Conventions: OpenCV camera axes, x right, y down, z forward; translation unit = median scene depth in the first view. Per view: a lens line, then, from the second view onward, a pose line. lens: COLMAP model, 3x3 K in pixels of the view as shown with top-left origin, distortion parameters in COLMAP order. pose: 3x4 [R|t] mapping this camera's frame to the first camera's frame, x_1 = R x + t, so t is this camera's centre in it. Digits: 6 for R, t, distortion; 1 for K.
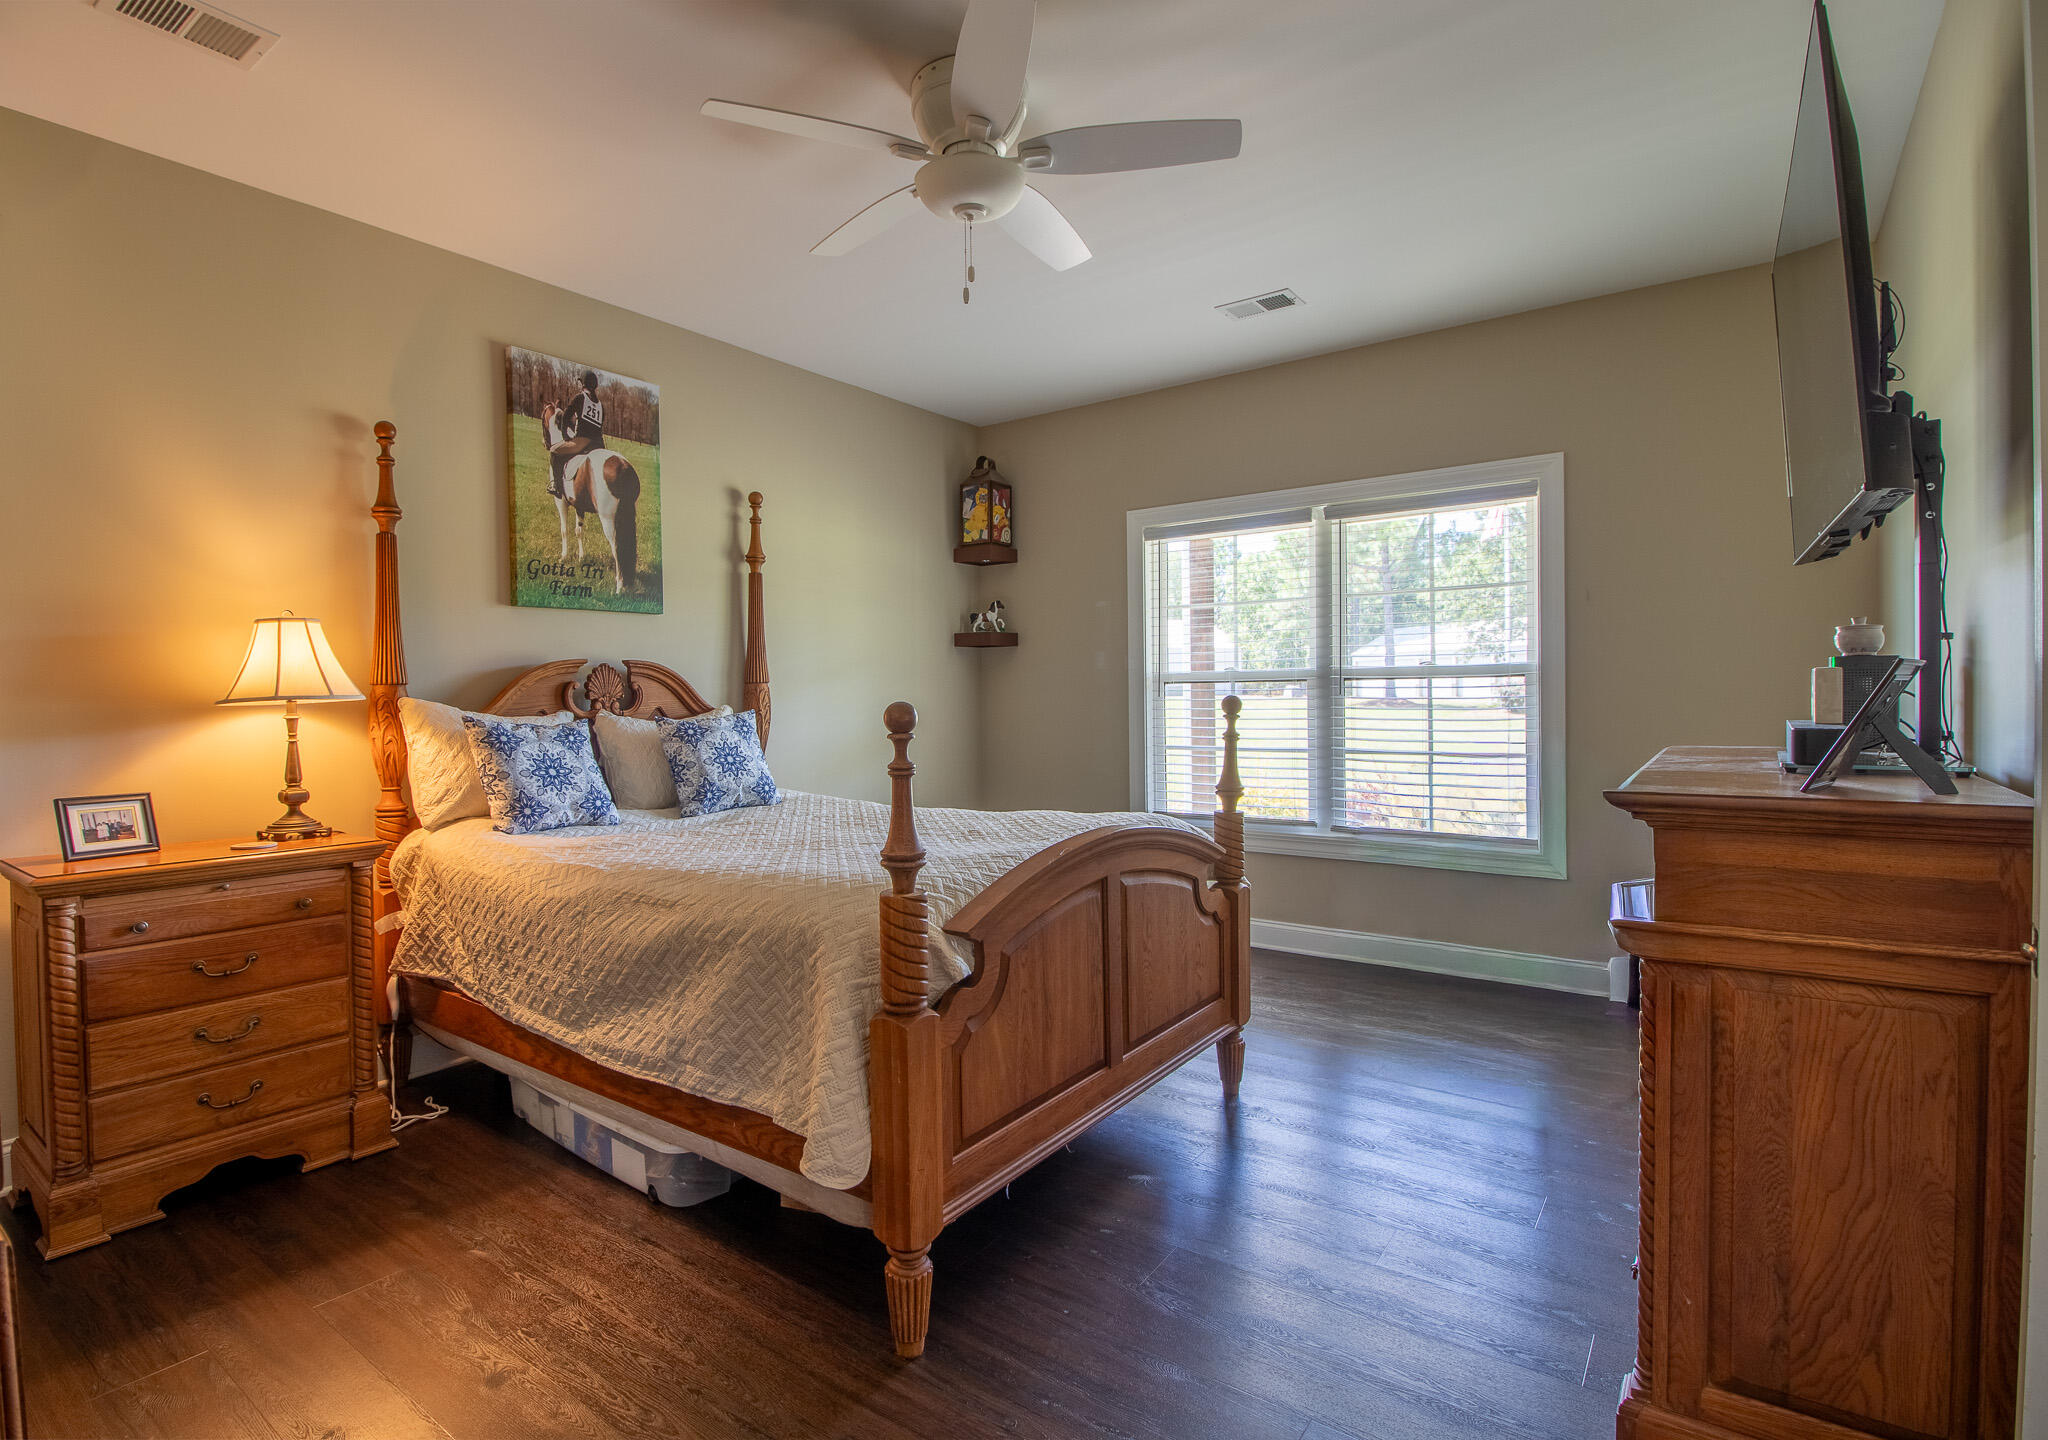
lens RADIAL K [[988.3, 0, 1012.1], [0, 988.3, 715.2], [0, 0, 1]] dist [0.002868, -0.000621]
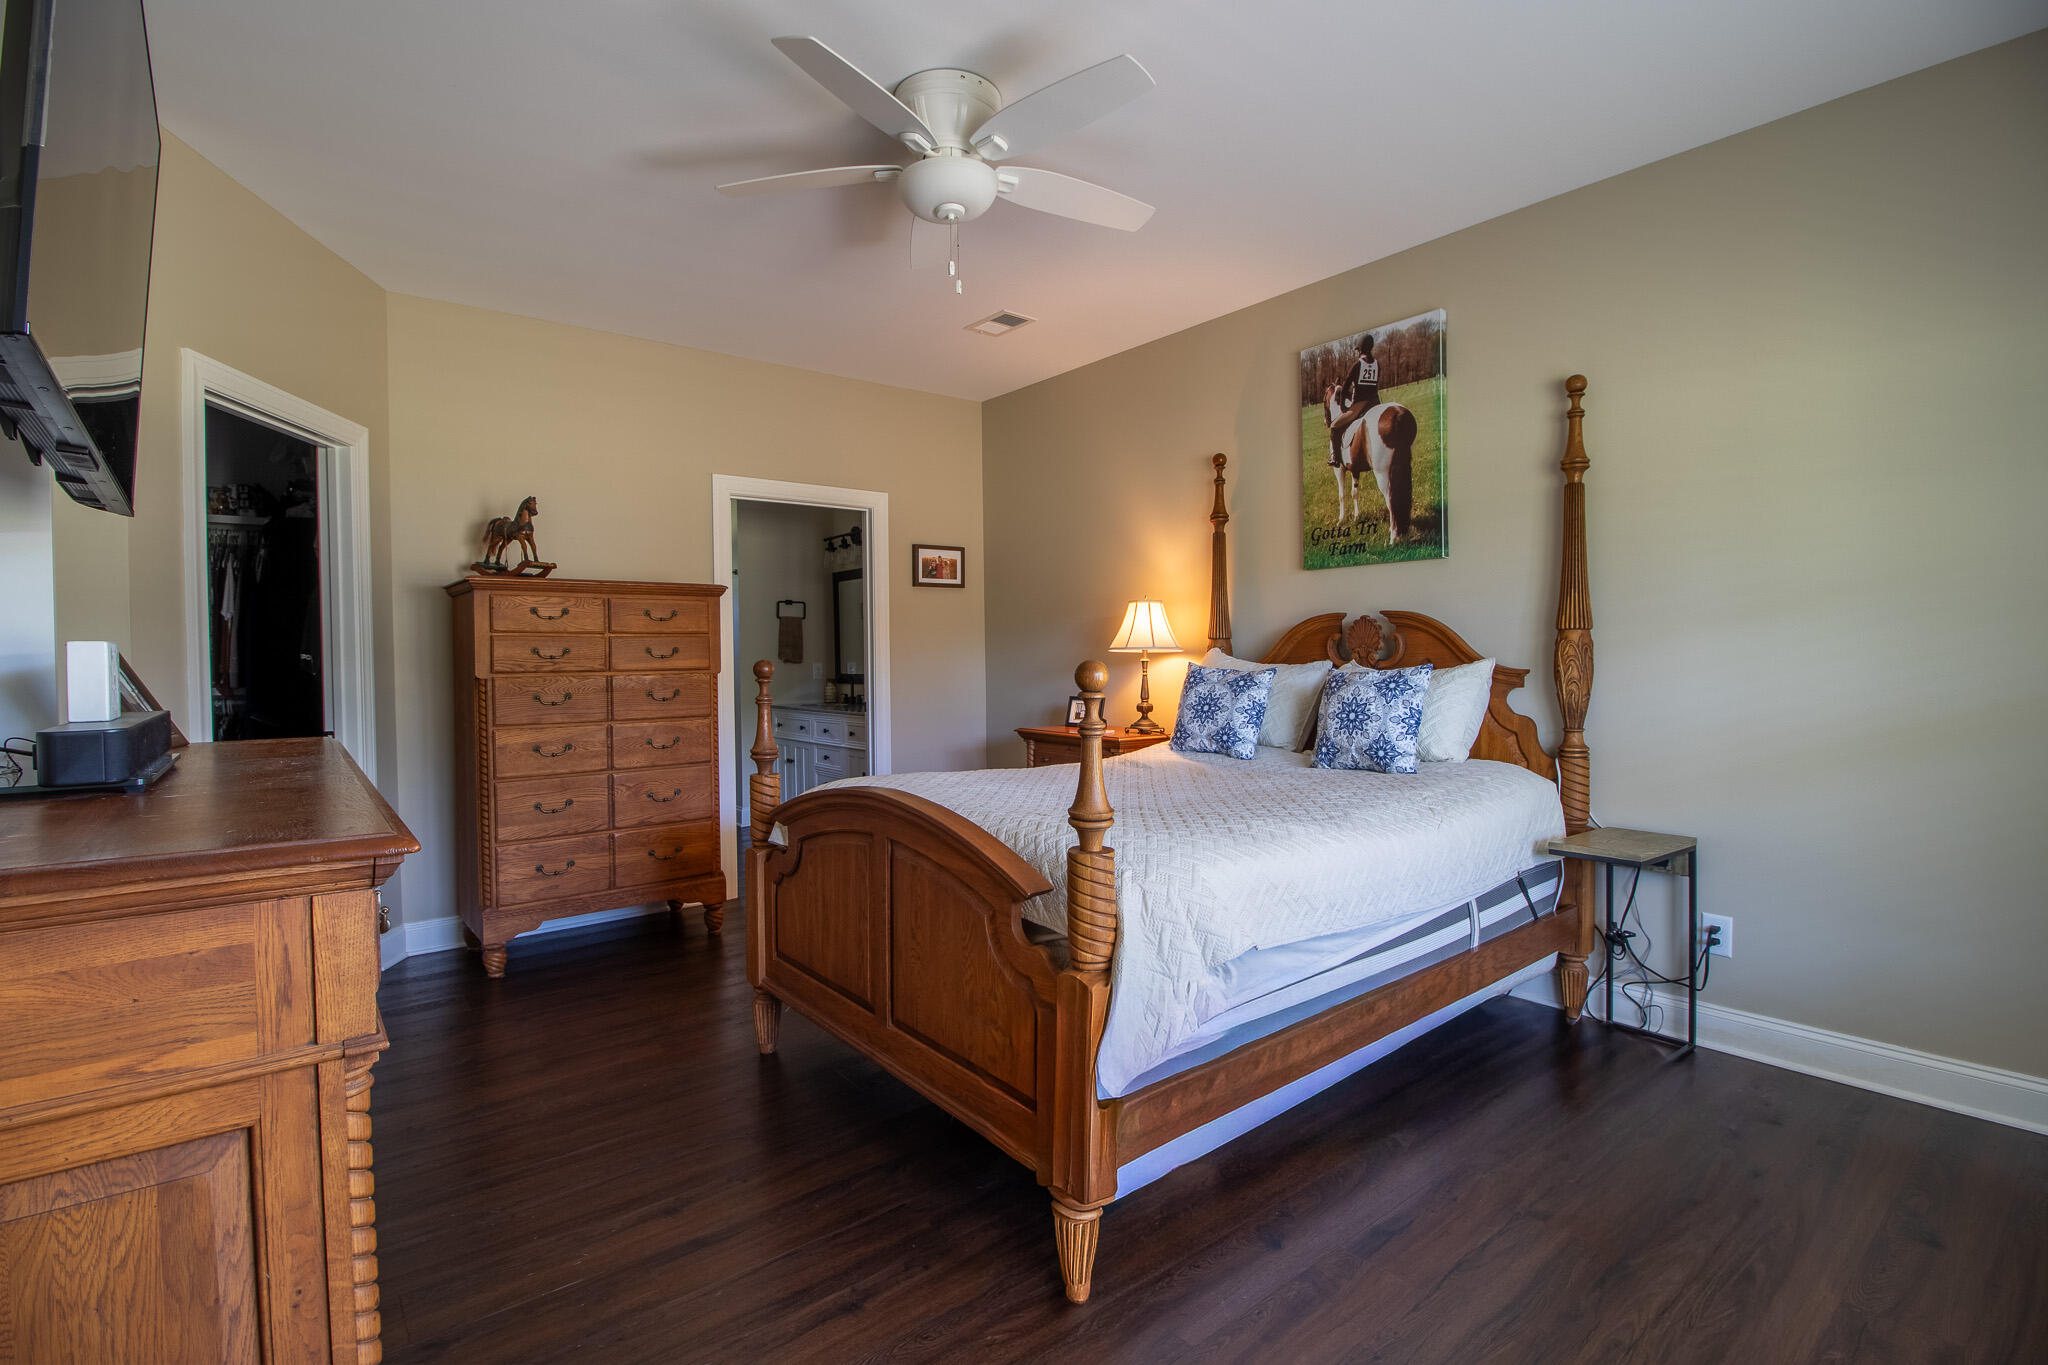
lens RADIAL K [[925.1, 0, 1020.8], [0, 925.1, 675.8], [0, 0, 1]] dist [-0.001058, 0.000204]
pose [[-0.250727, 0.033362, -0.967483, 0.620596], [-0.018160, 0.999068, 0.039158, -0.020940], [0.967887, 0.027388, -0.249888, 0.902316]]
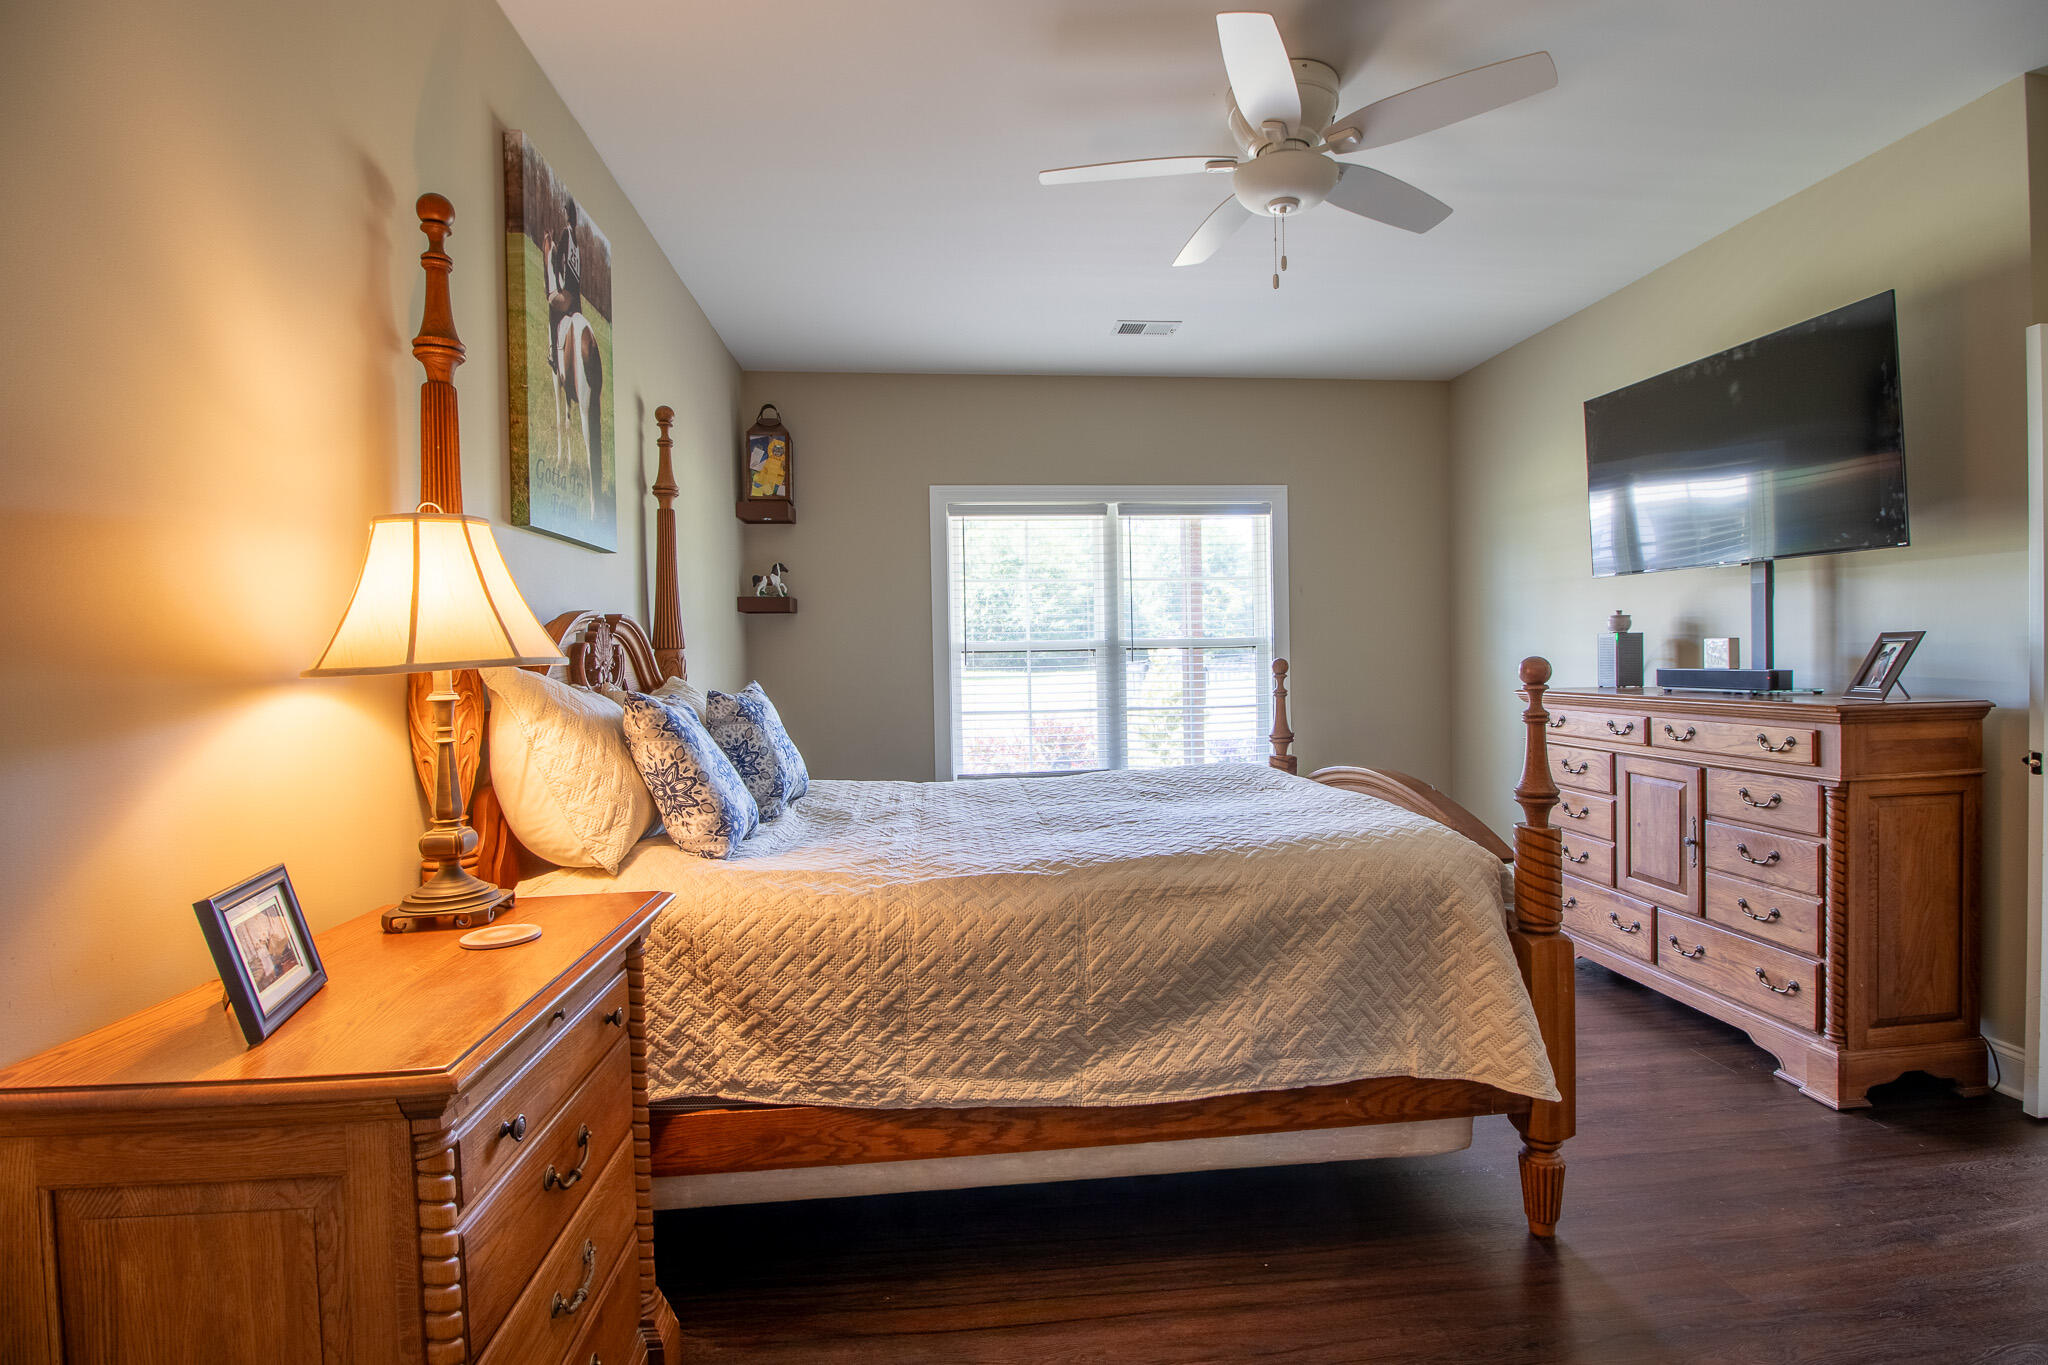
lens RADIAL K [[925.1, 0, 1033.3], [0, 925.1, 678.7], [0, 0, 1]] dist [-0.001058, 0.000204]
pose [[0.741466, -0.016054, 0.670798, -0.629937], [0.024750, 0.999688, -0.003433, 0.000688], [-0.670534, 0.019147, 0.741632, 0.305613]]
